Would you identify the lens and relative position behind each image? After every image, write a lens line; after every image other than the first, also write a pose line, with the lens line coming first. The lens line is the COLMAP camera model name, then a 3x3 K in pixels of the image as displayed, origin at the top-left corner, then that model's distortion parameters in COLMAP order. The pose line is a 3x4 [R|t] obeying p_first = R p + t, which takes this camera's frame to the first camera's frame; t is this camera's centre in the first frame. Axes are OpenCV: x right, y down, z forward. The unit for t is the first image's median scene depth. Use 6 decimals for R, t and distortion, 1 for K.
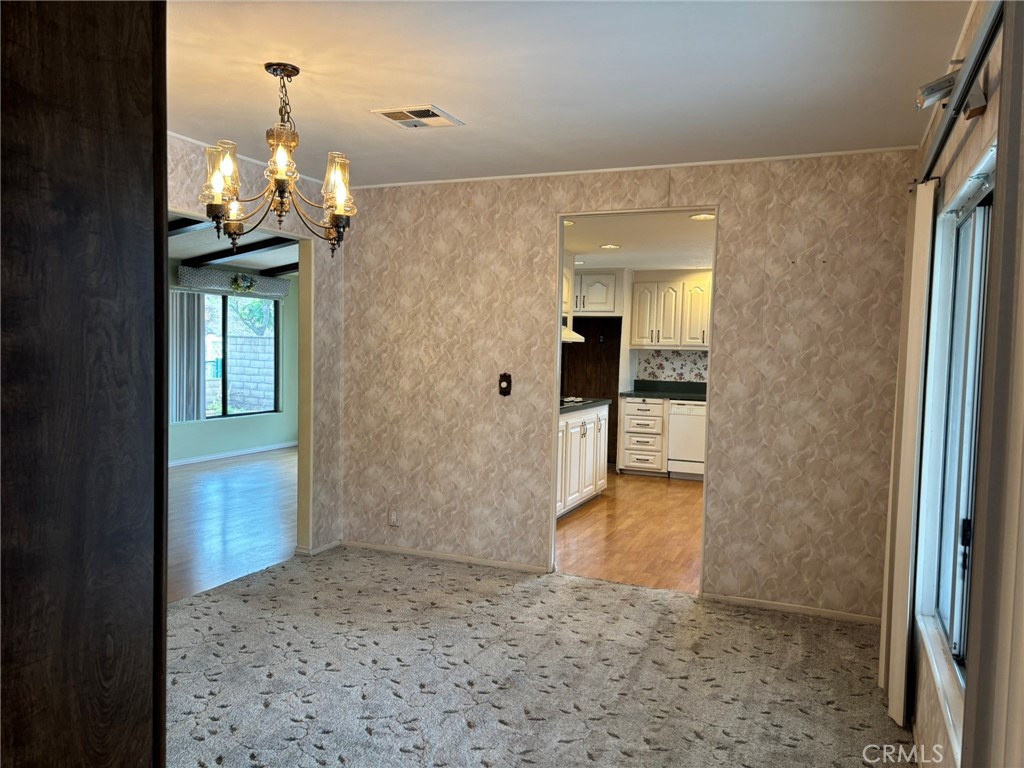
lens RADIAL K [[785.4, 0, 517.0], [0, 785.4, 393.8], [0, 0, 1]] dist [0.067405, -0.087409]
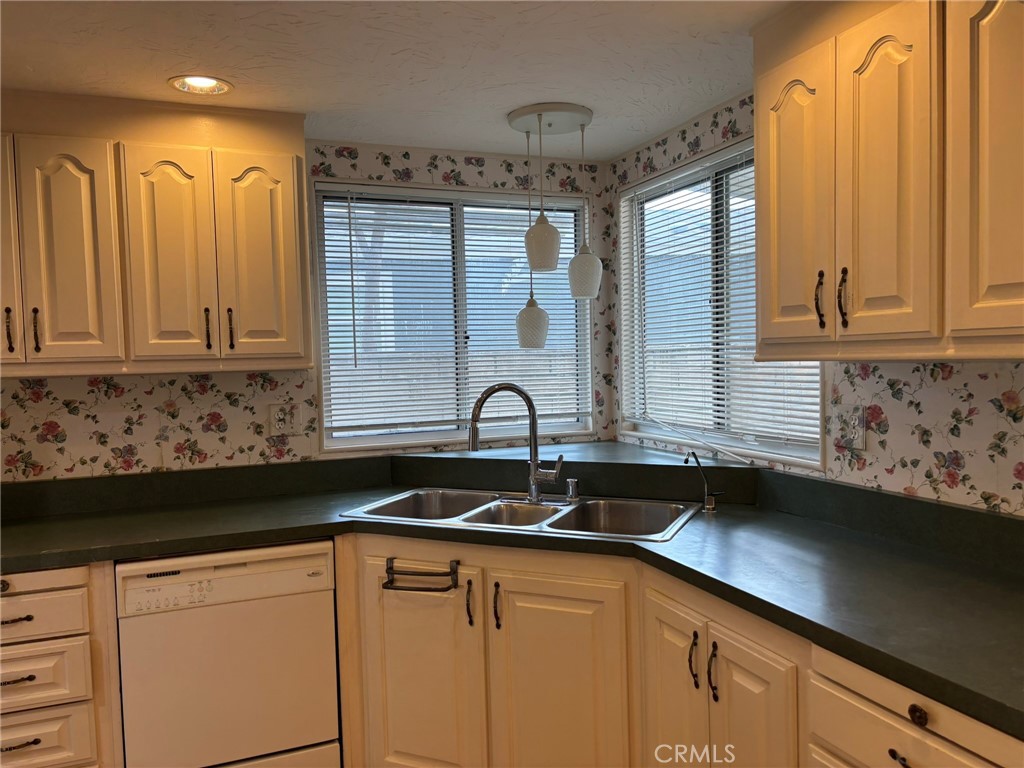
lens RADIAL K [[785.4, 0, 517.0], [0, 785.4, 393.8], [0, 0, 1]] dist [0.067405, -0.087409]
pose [[0.721048, -0.073469, 0.688979, 0.106682], [0.081319, 0.996464, 0.021154, -0.042452], [-0.688096, 0.040774, 0.724473, 0.679817]]
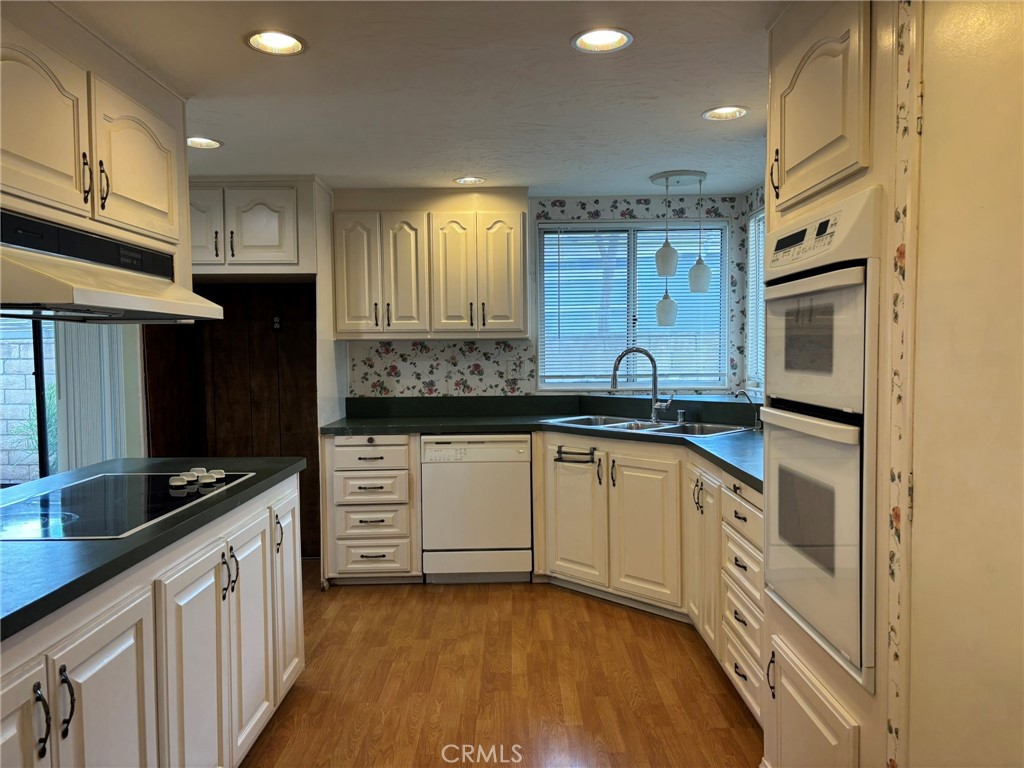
lens RADIAL K [[785.4, 0, 517.0], [0, 785.4, 393.8], [0, 0, 1]] dist [0.067405, -0.087409]
pose [[0.923747, -0.054538, 0.379100, 0.055969], [0.053834, 0.998472, 0.012467, -0.021776], [-0.379201, 0.008892, 0.925272, 0.477179]]
